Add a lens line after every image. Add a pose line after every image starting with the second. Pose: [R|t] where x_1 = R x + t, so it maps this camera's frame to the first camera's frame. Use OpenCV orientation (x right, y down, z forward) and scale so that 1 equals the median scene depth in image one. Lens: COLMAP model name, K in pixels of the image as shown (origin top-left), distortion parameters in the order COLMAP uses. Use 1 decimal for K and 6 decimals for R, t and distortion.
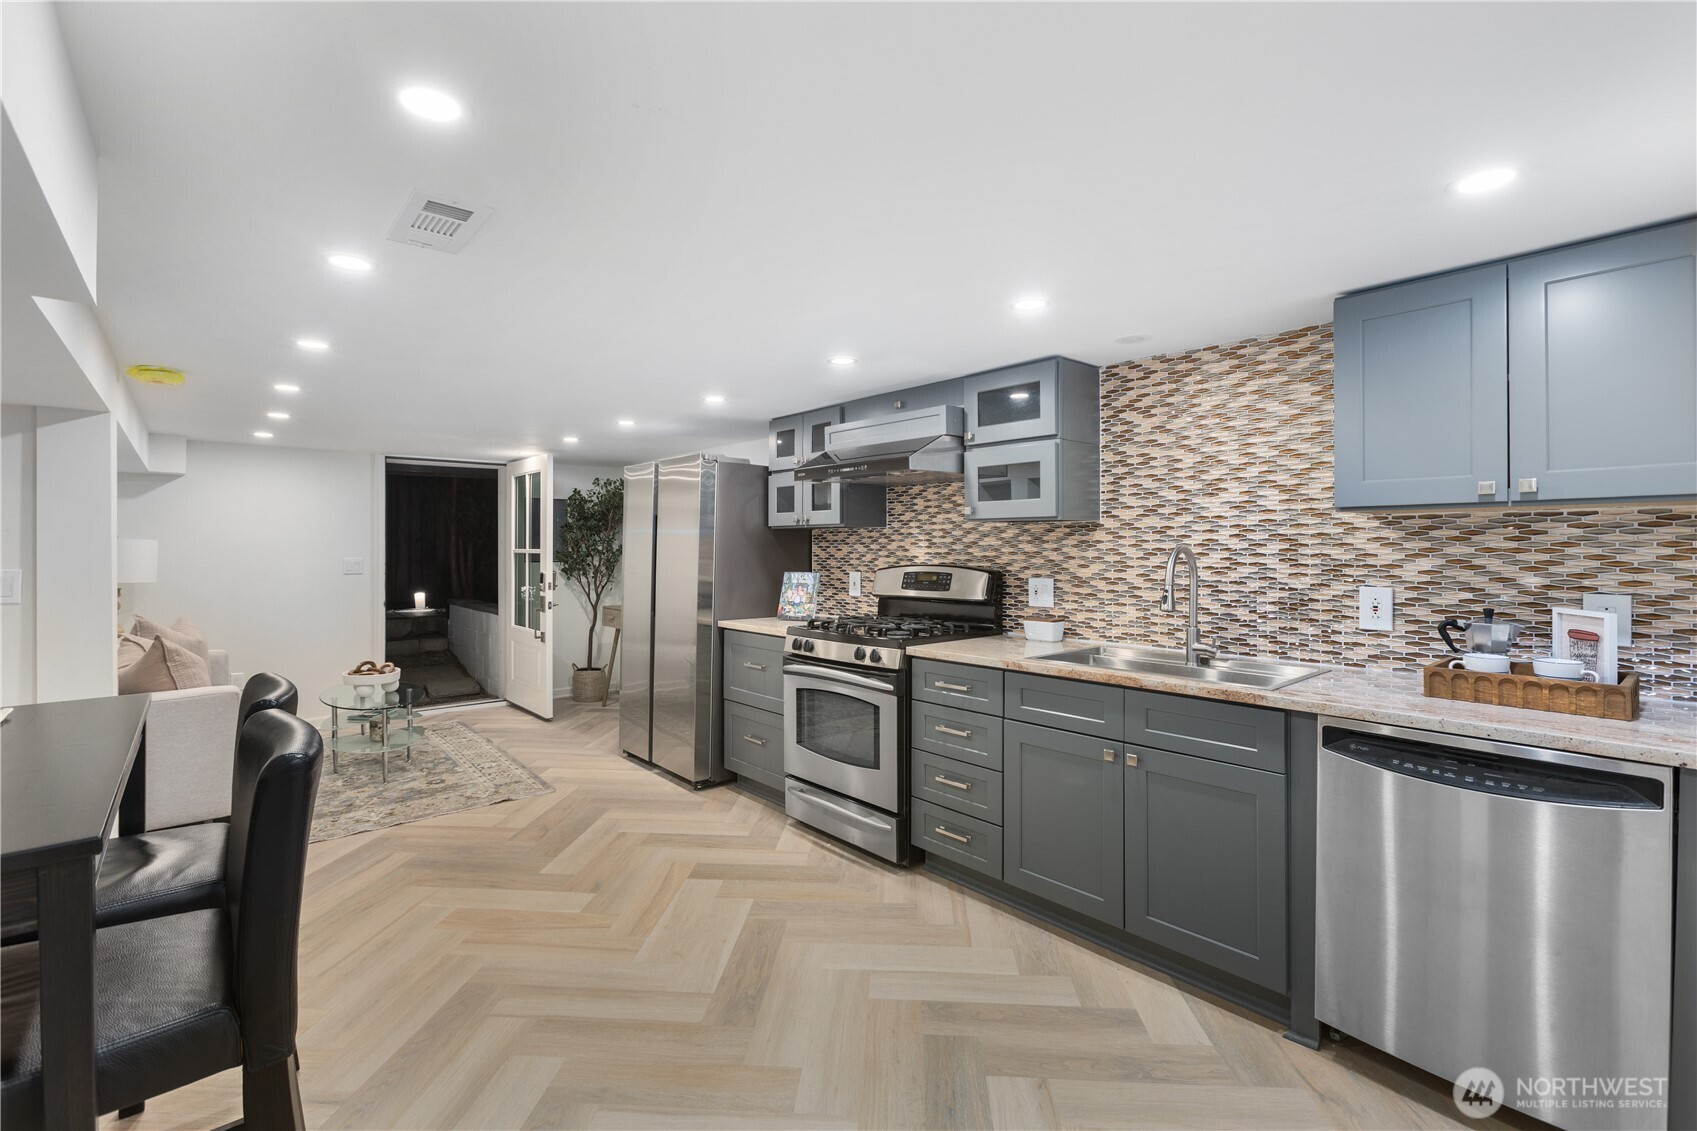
lens RADIAL K [[749.2, 0, 846.4], [0, 749.2, 550.5], [0, 0, 1]] dist [-0.003477, 0.001293]
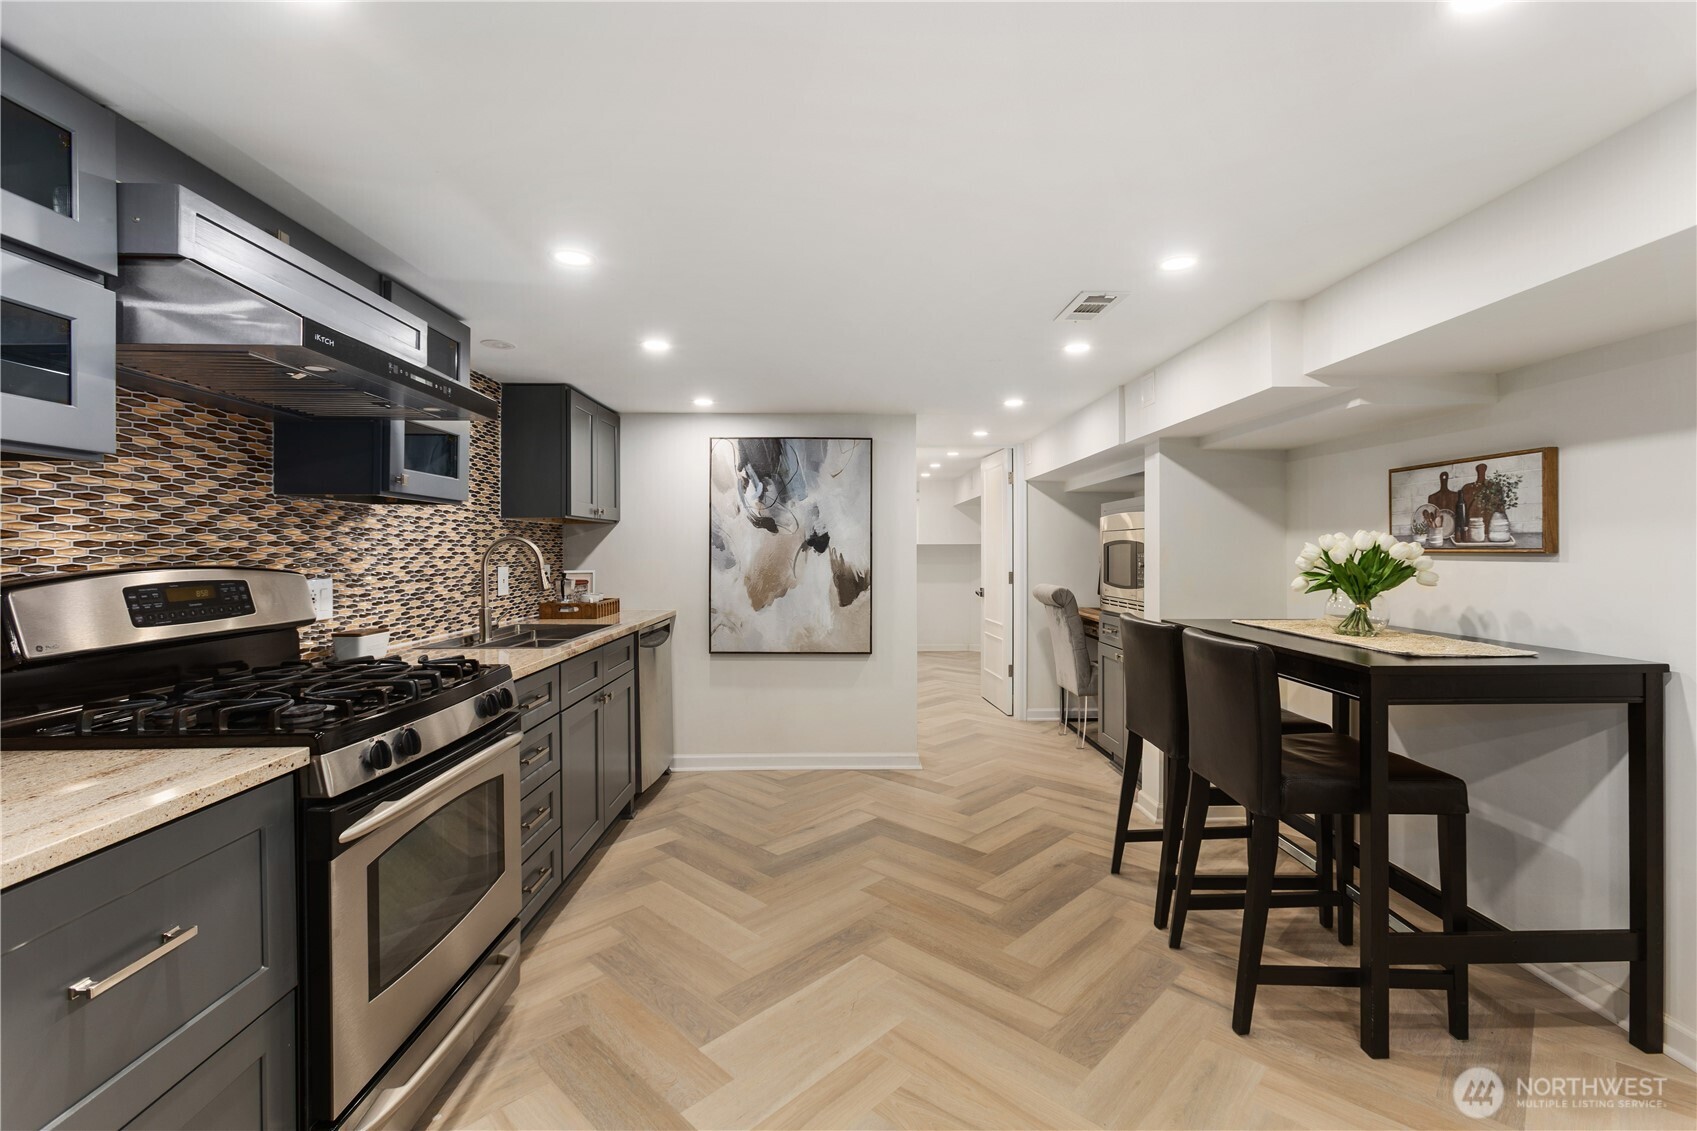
lens RADIAL K [[749.2, 0, 848.9], [0, 749.2, 541.0], [0, 0, 1]] dist [-0.003477, 0.001293]
pose [[-0.762827, 0.010910, 0.646511, -0.538008], [0.006353, 0.999936, -0.009378, 0.010383], [-0.646572, -0.003046, -0.762847, 1.147838]]
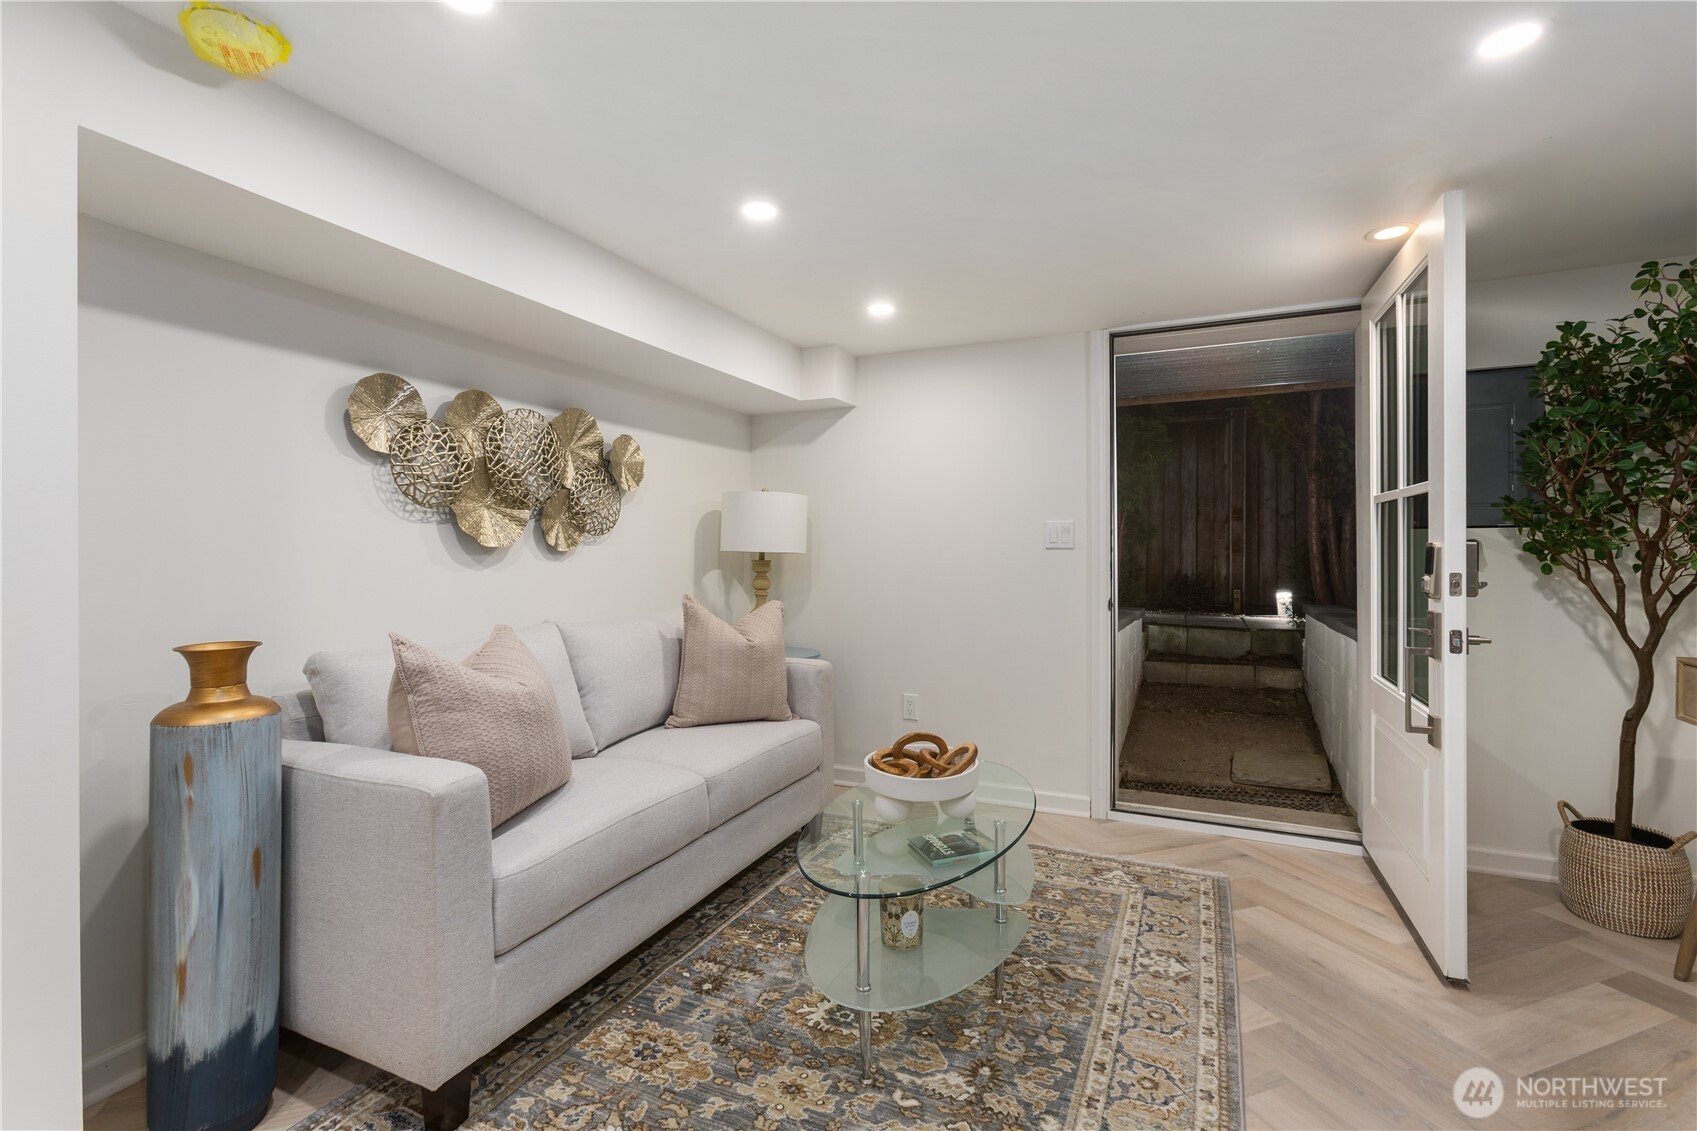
lens RADIAL K [[749.2, 0, 854.6], [0, 749.2, 548.0], [0, 0, 1]] dist [-0.003477, 0.001293]
pose [[0.415801, -0.002872, -0.909451, -0.319624], [-0.000629, 0.999994, -0.003446, 0.051256], [0.909456, 0.002004, 0.415796, 0.967382]]
